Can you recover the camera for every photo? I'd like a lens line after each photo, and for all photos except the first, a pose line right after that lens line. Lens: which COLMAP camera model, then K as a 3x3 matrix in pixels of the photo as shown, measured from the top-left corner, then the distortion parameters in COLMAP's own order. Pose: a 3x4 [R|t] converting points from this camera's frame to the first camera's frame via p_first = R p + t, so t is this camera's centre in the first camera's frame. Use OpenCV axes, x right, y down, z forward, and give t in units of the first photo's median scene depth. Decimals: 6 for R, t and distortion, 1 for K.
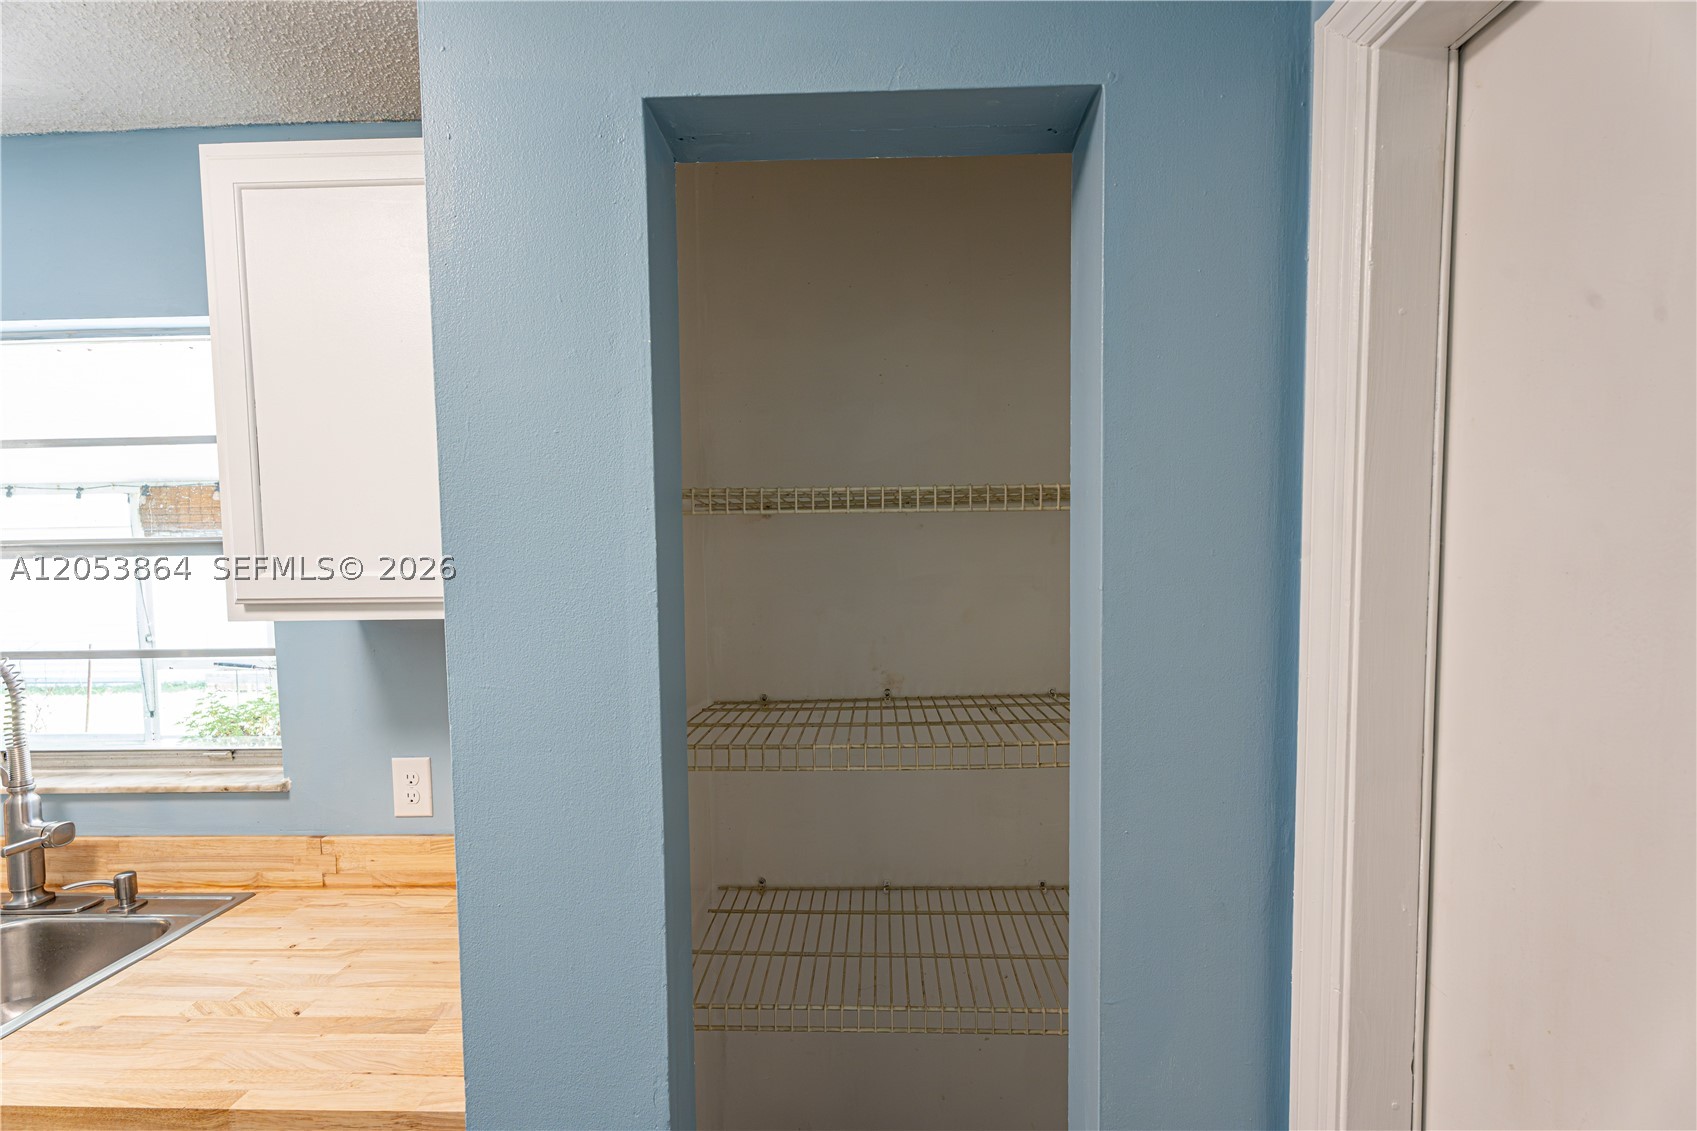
lens RADIAL K [[756.2, 0, 848.2], [0, 756.2, 589.0], [0, 0, 1]] dist [0.003308, -0.001703]
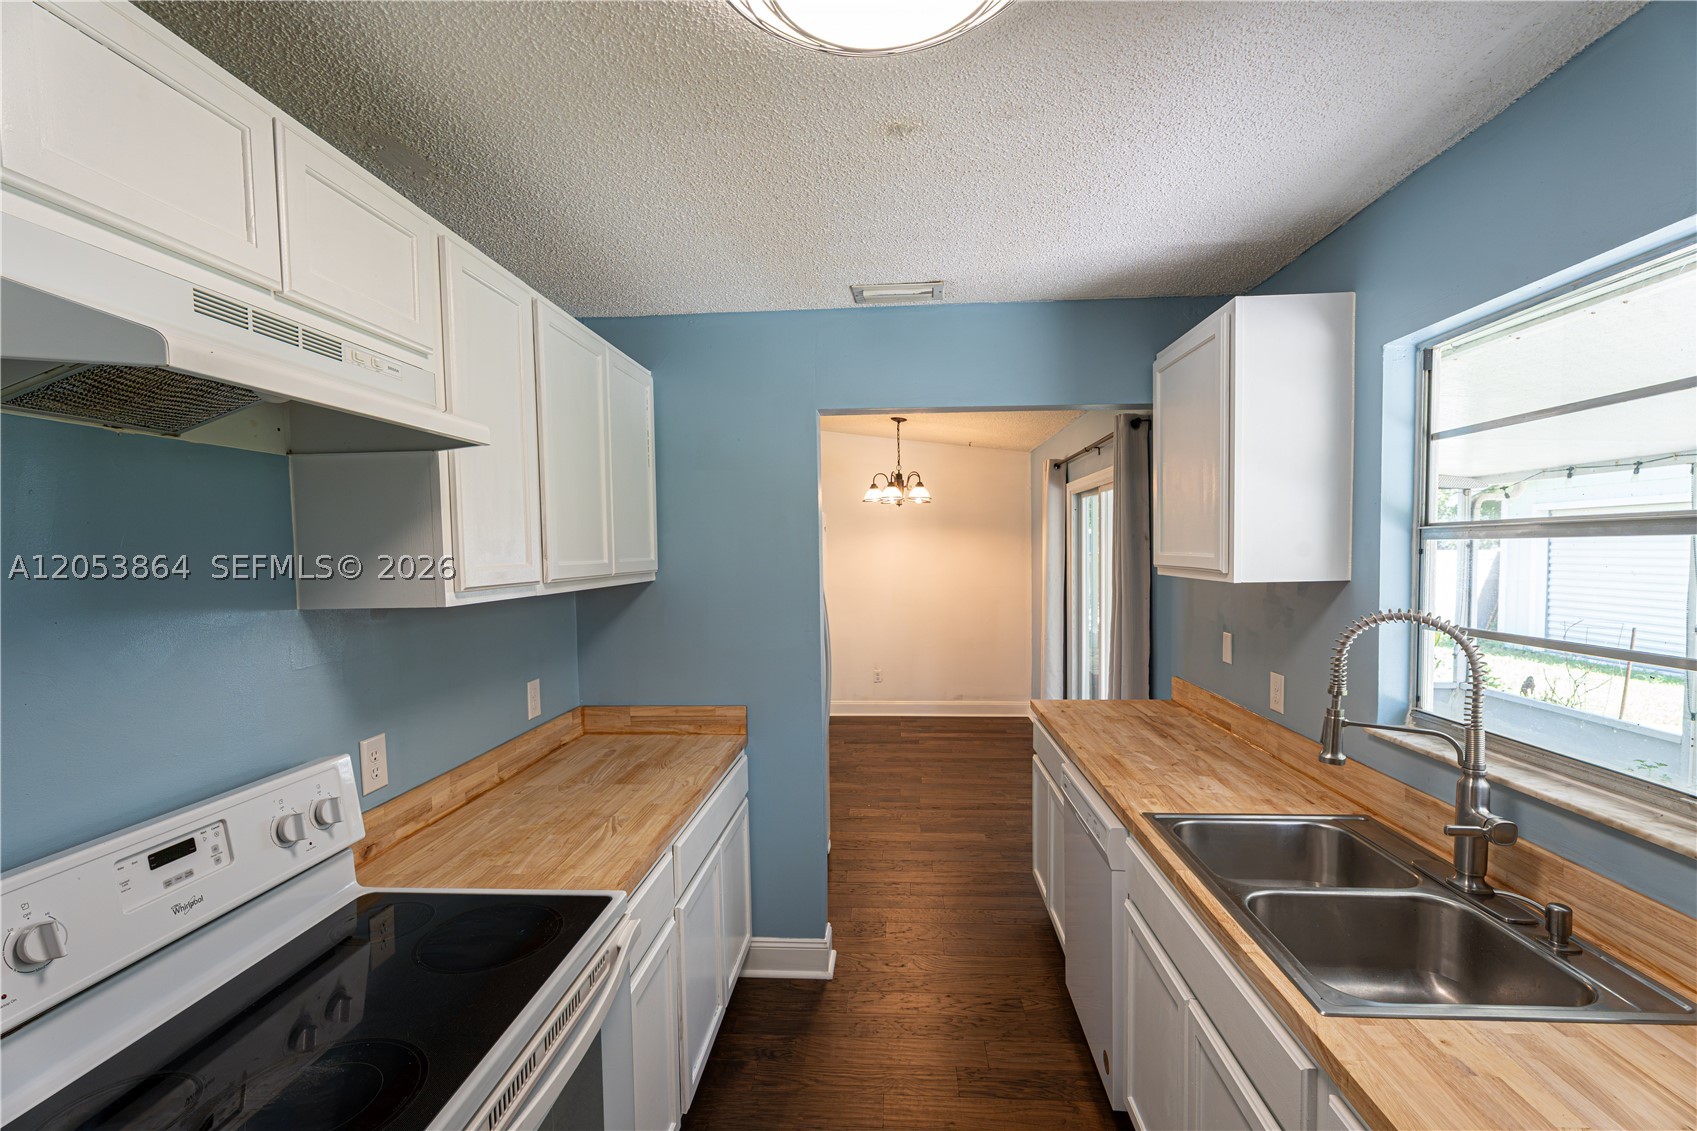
lens RADIAL K [[756.2, 0, 851.4], [0, 756.2, 587.4], [0, 0, 1]] dist [0.003308, -0.001703]
pose [[-0.038092, 0.065579, -0.997120, -0.092906], [-0.039348, 0.996972, 0.067072, -0.009910], [0.998499, 0.041790, -0.035396, 0.214328]]
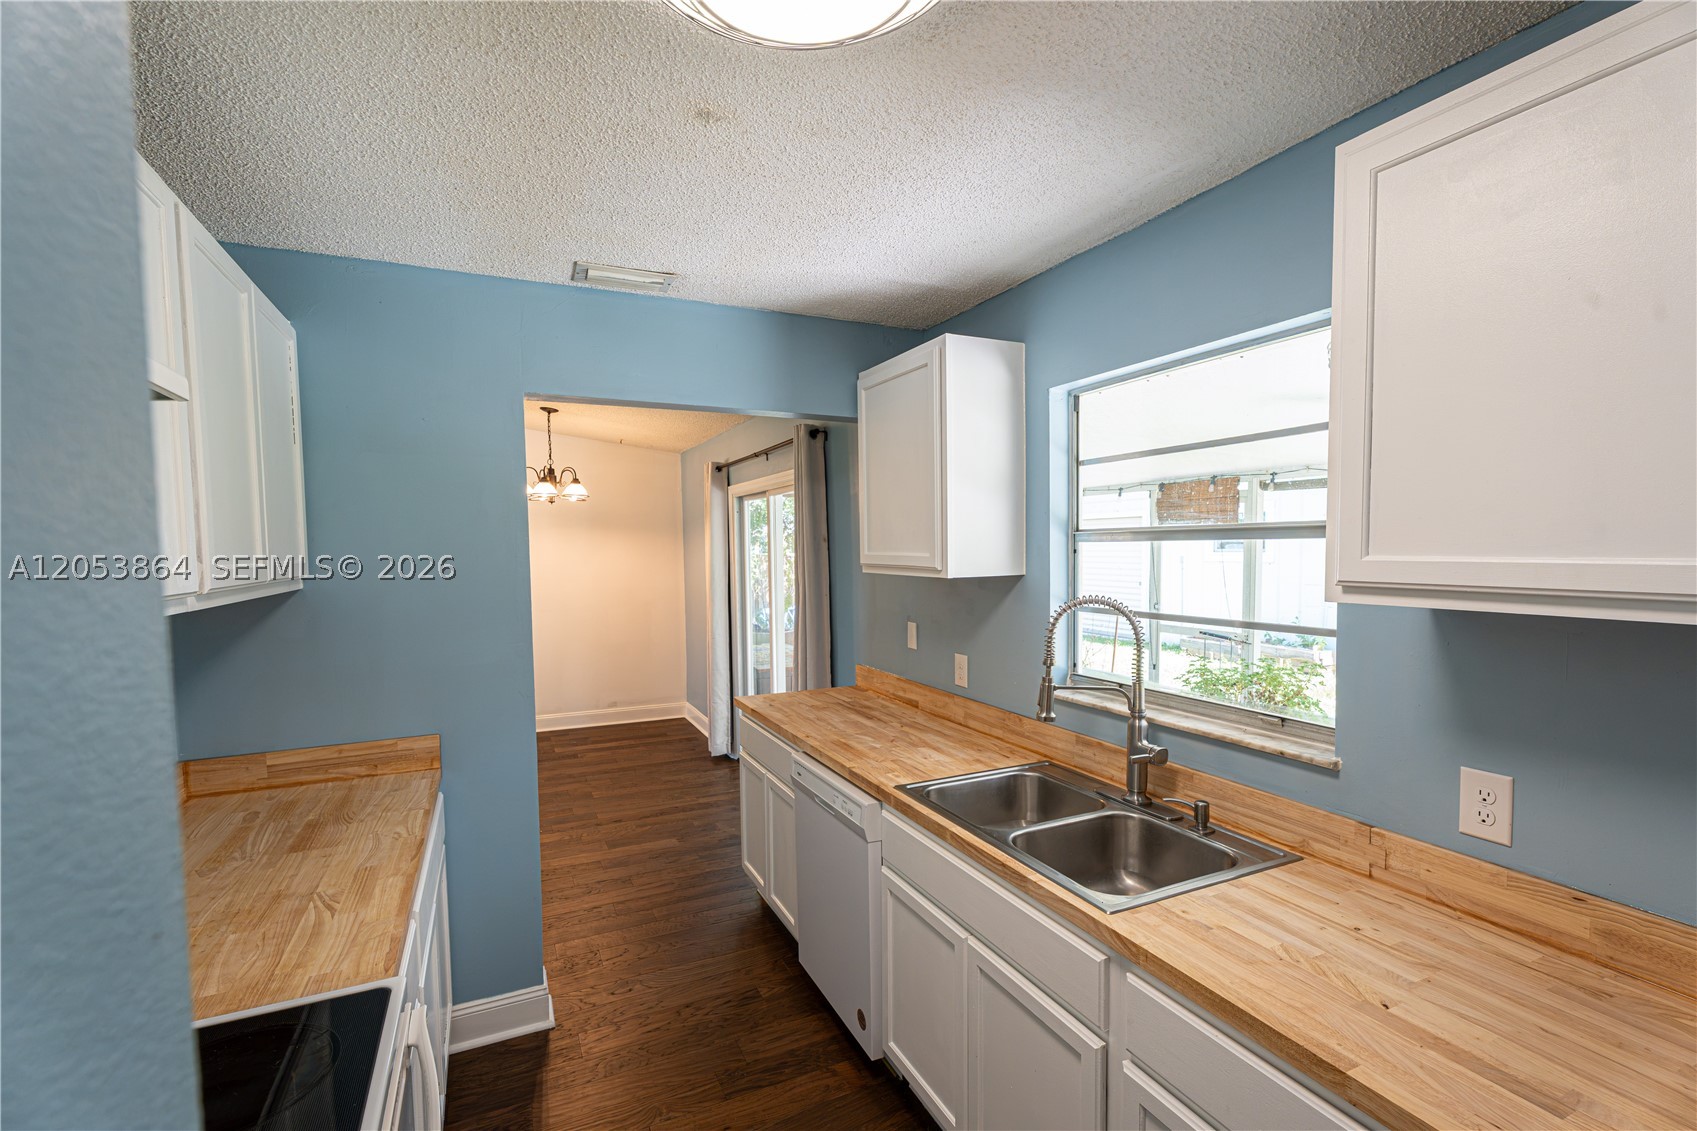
lens RADIAL K [[756.2, 0, 849.7], [0, 756.2, 588.1], [0, 0, 1]] dist [0.003308, -0.001703]
pose [[0.451085, 0.059301, -0.890509, -0.151900], [-0.042914, 0.998077, 0.044726, 0.004672], [0.891448, 0.018040, 0.452763, -0.053902]]
